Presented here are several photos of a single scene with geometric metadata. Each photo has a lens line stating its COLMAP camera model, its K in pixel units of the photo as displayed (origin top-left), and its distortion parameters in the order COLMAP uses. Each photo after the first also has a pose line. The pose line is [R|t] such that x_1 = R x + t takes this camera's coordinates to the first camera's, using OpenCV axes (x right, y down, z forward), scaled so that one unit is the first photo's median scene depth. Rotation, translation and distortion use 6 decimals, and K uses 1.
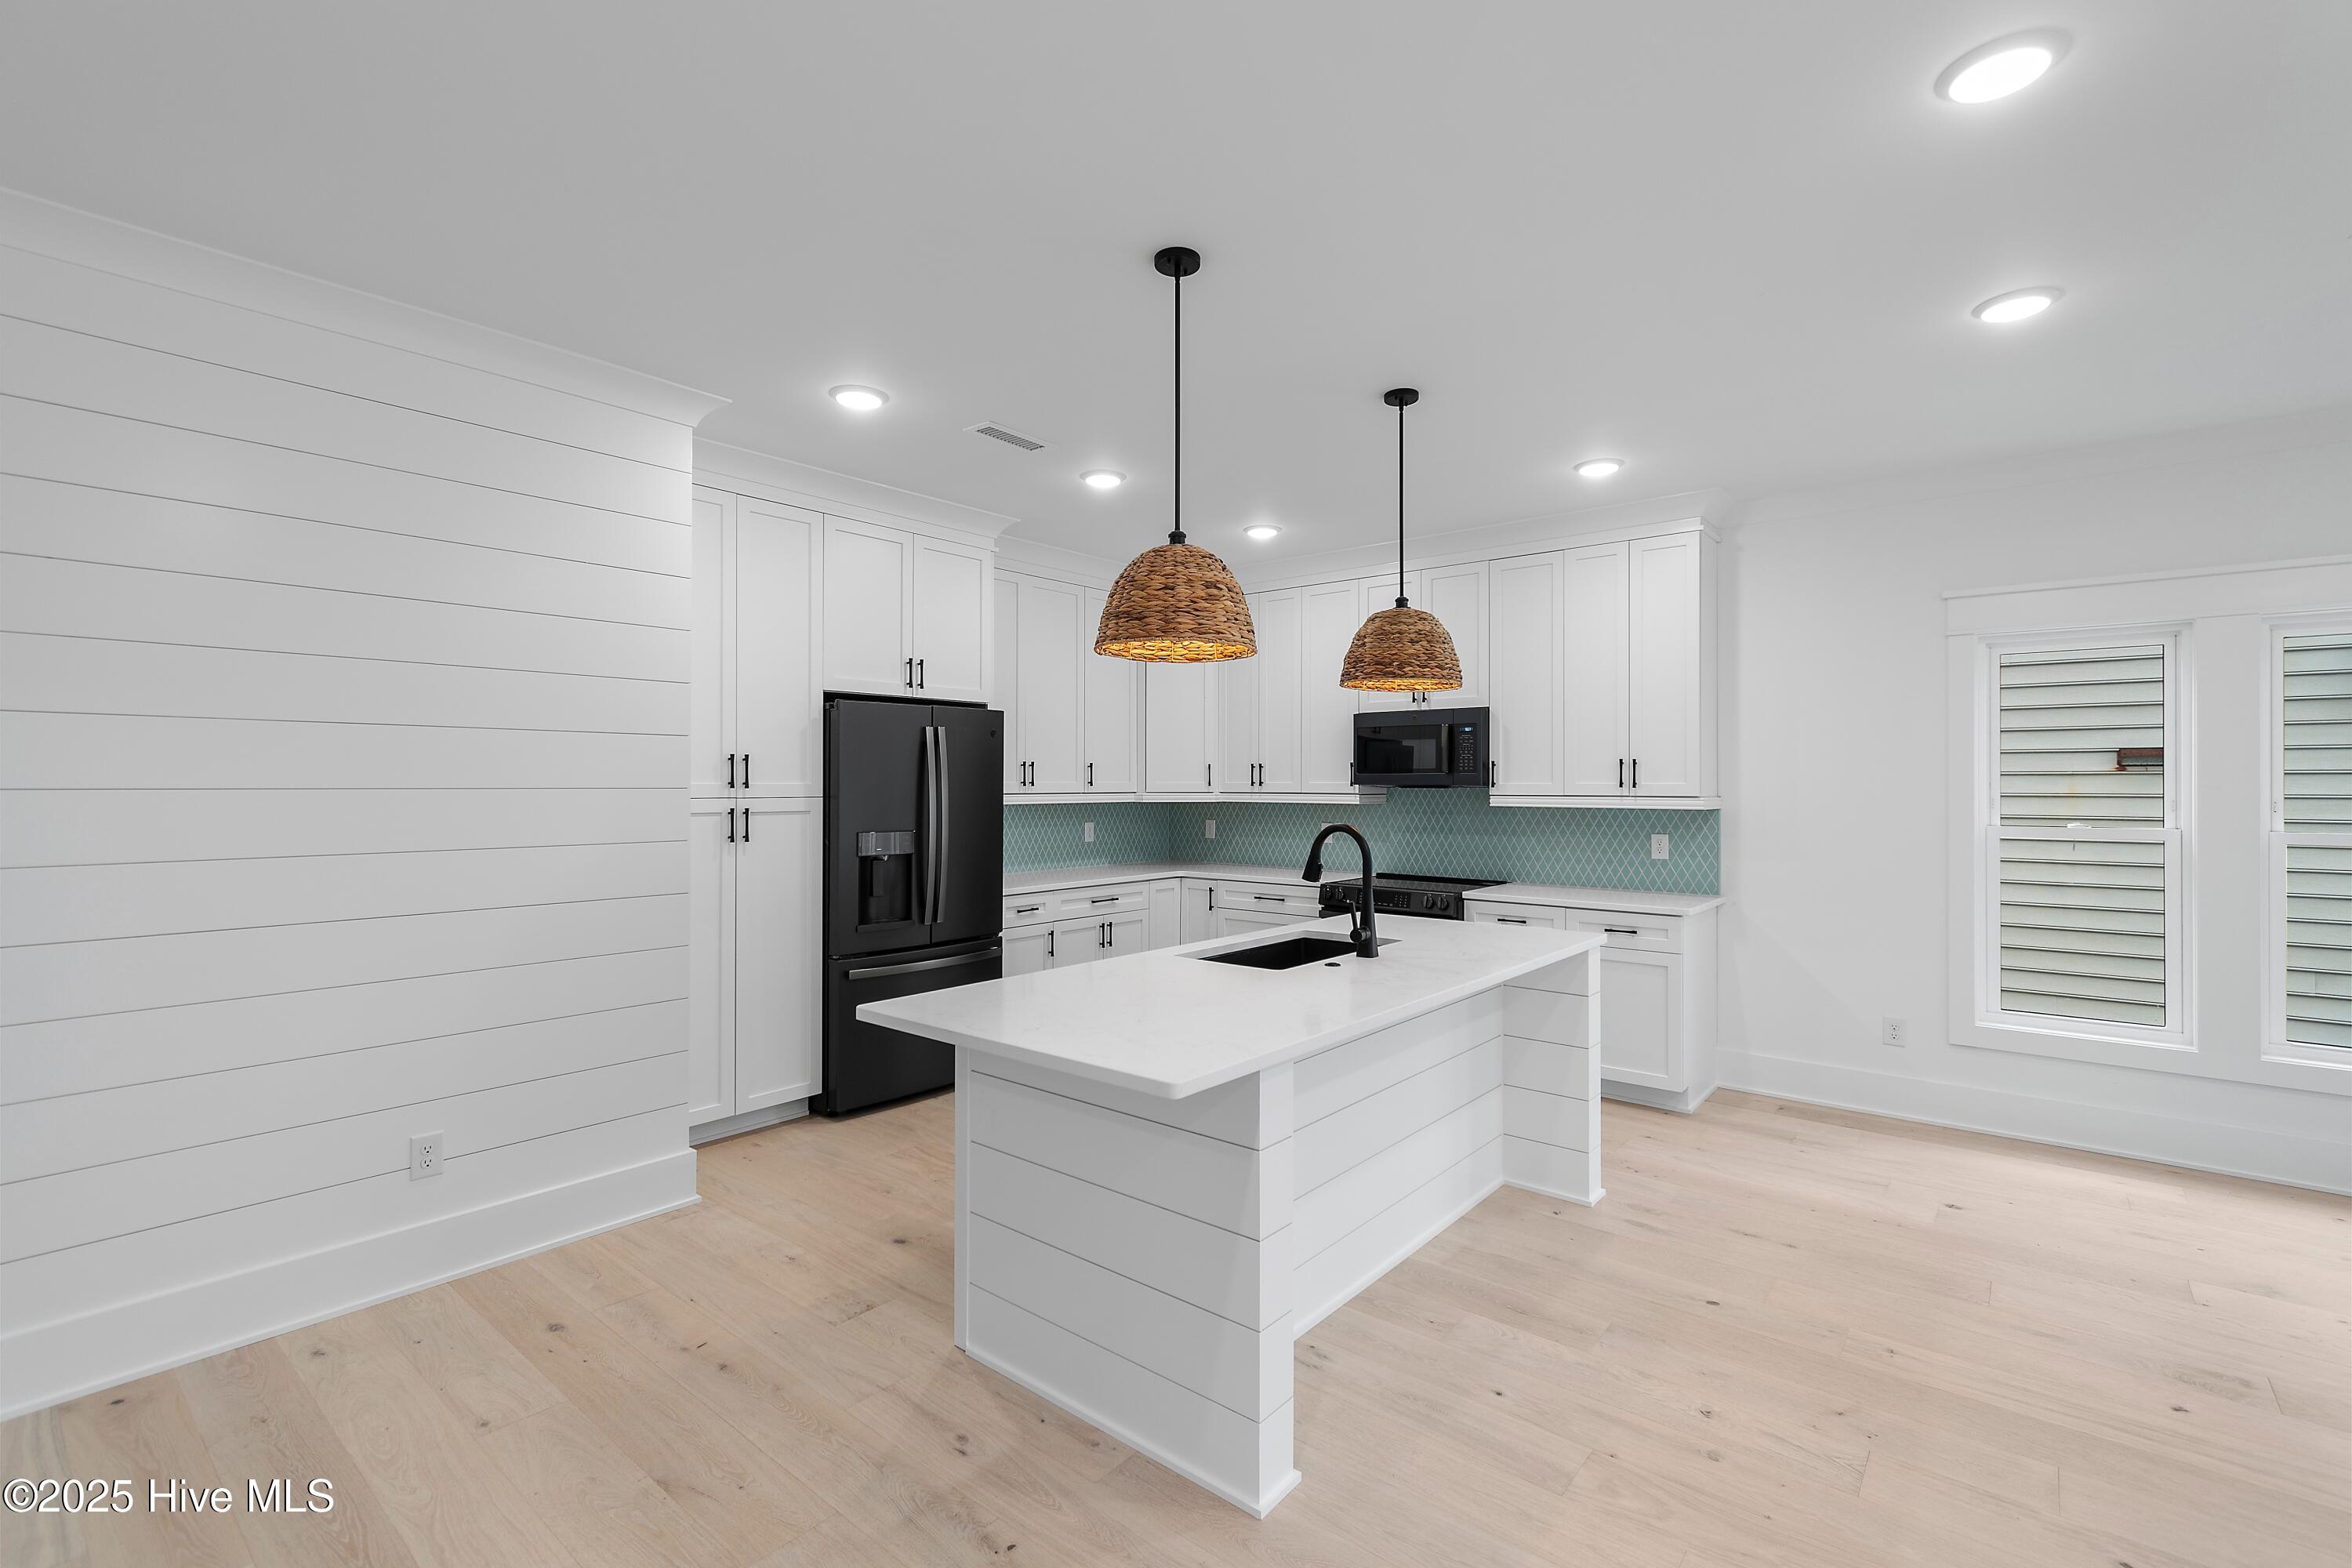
lens RADIAL K [[1037.9, 0, 1176.0], [0, 1037.9, 784.0], [0, 0, 1]] dist [0.000369, -0.000308]
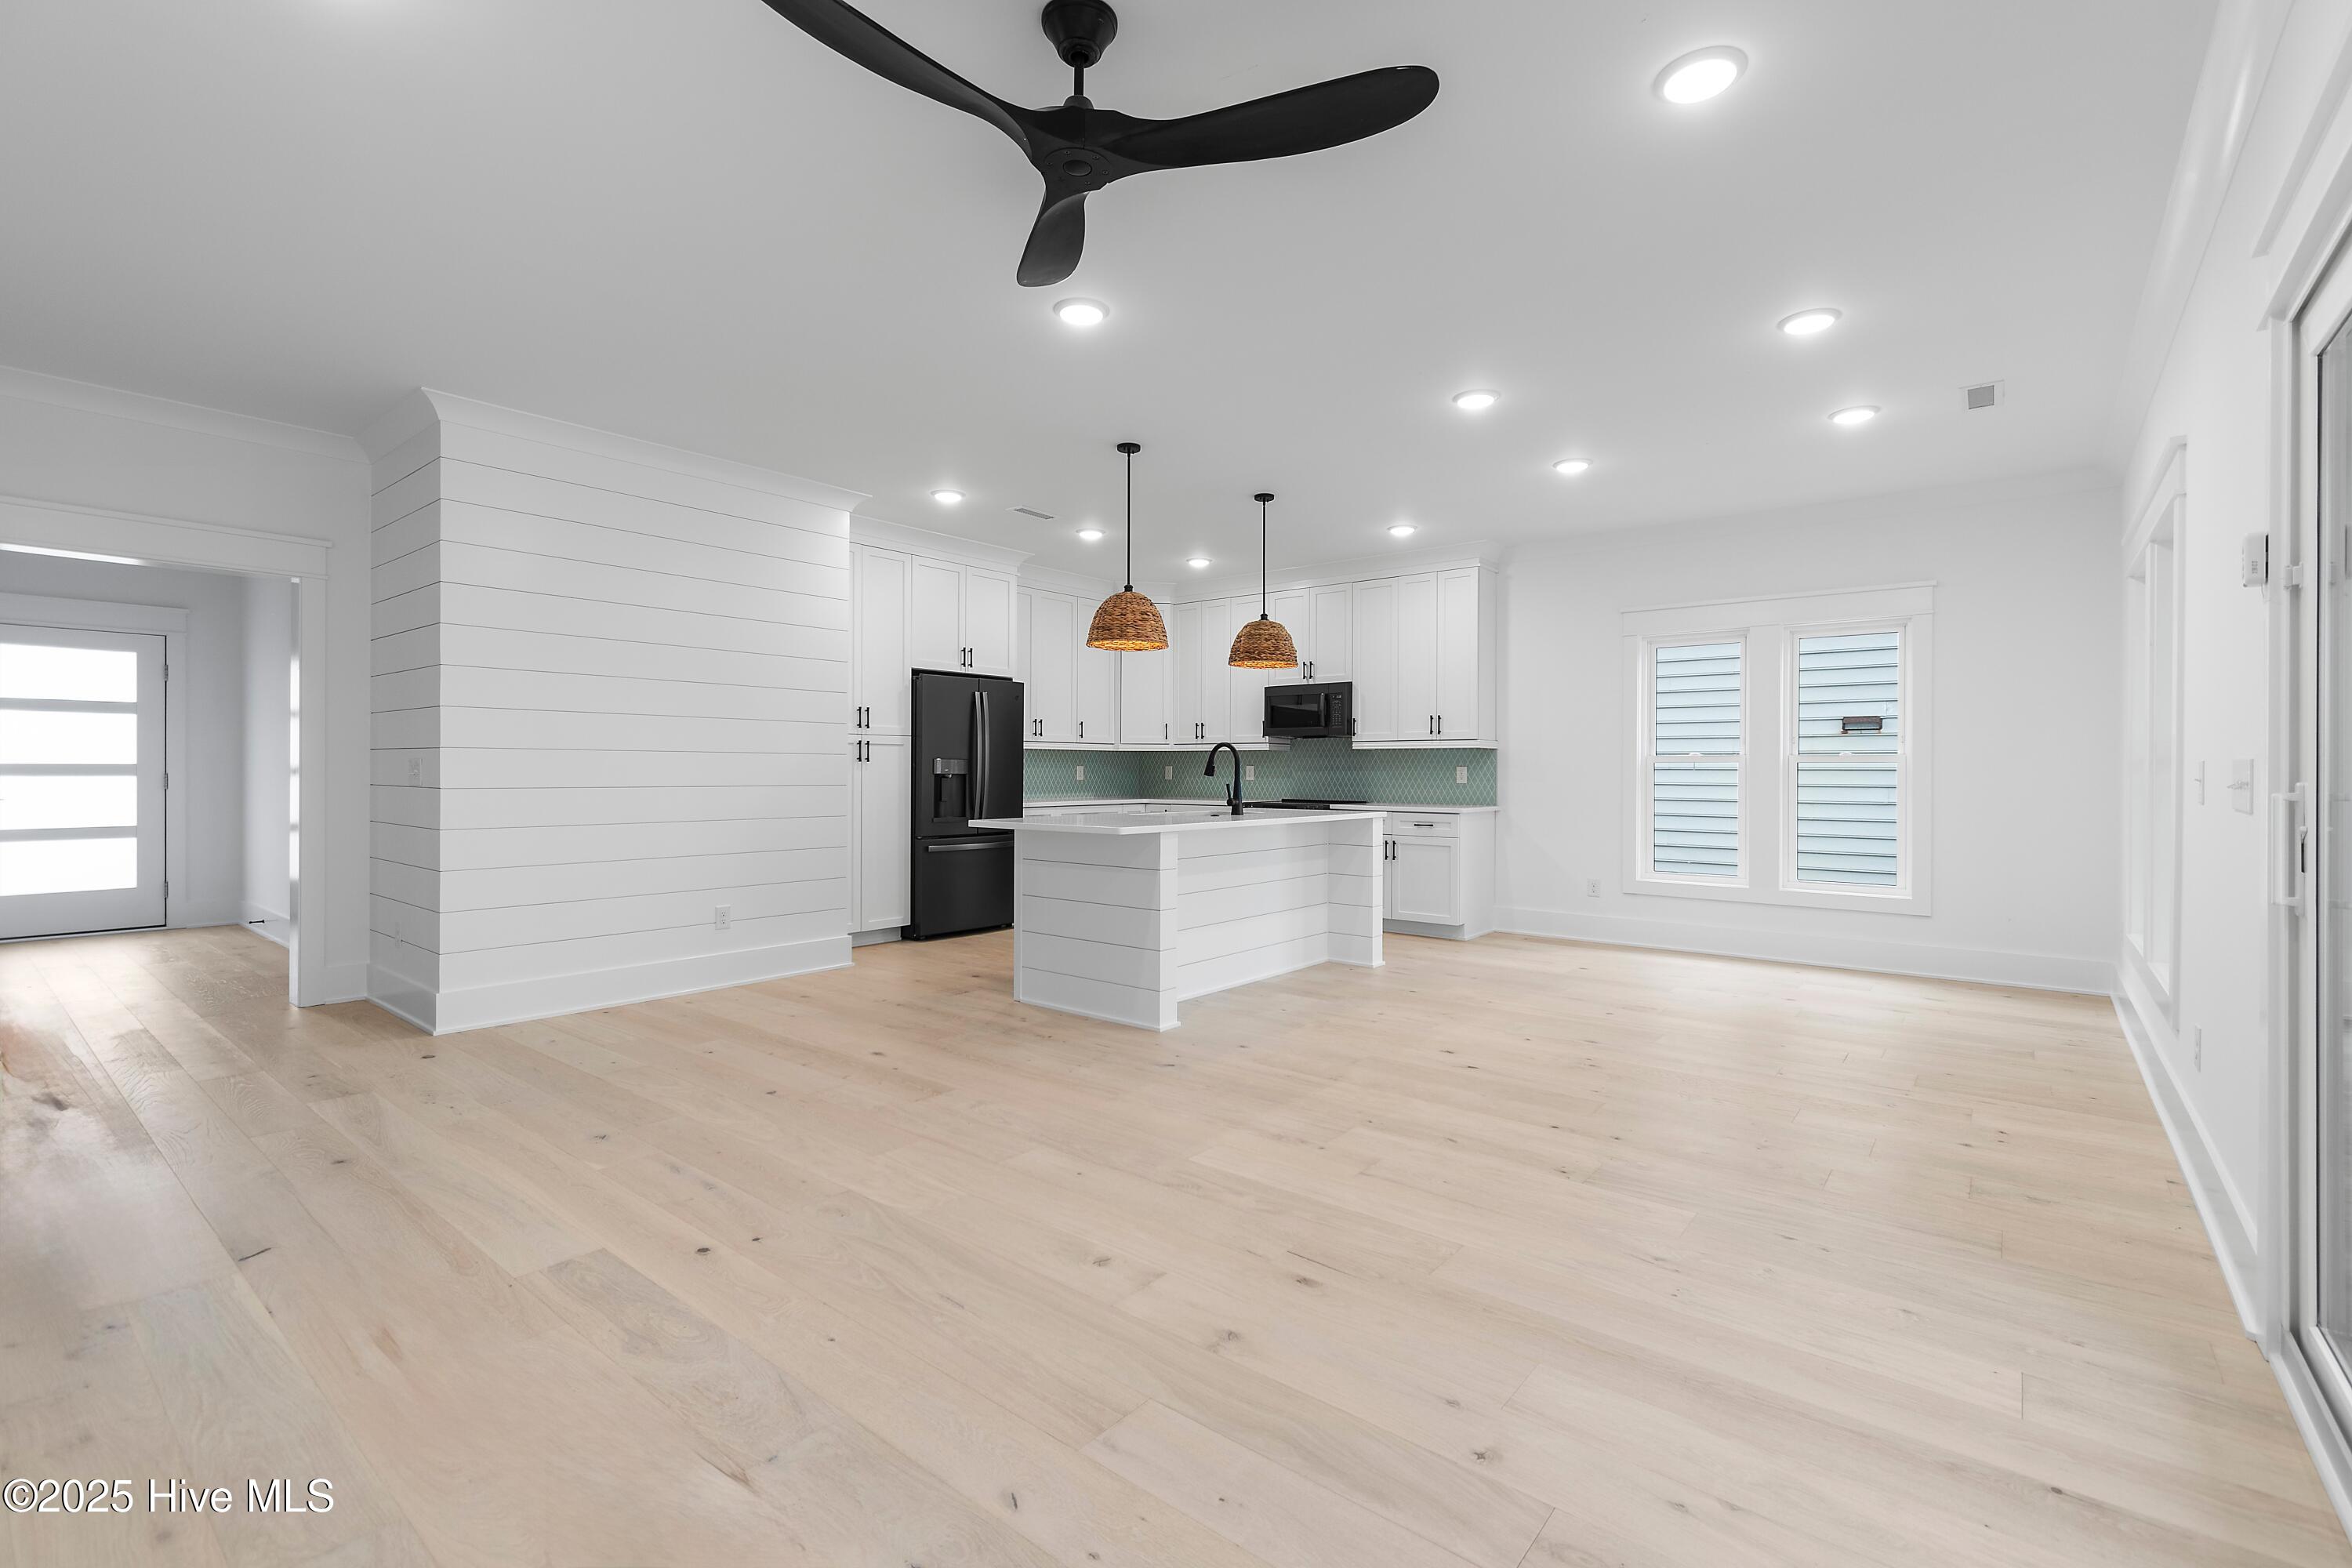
lens RADIAL K [[1043.4, 0, 1176.0], [0, 1043.4, 784.0], [0, 0, 1]] dist [0.000519, -0.000045]
pose [[0.999919, 0.002250, 0.012540, 0.036928], [-0.002397, 0.999928, 0.011720, 0.060990], [-0.012513, -0.011749, 0.999853, -0.539904]]
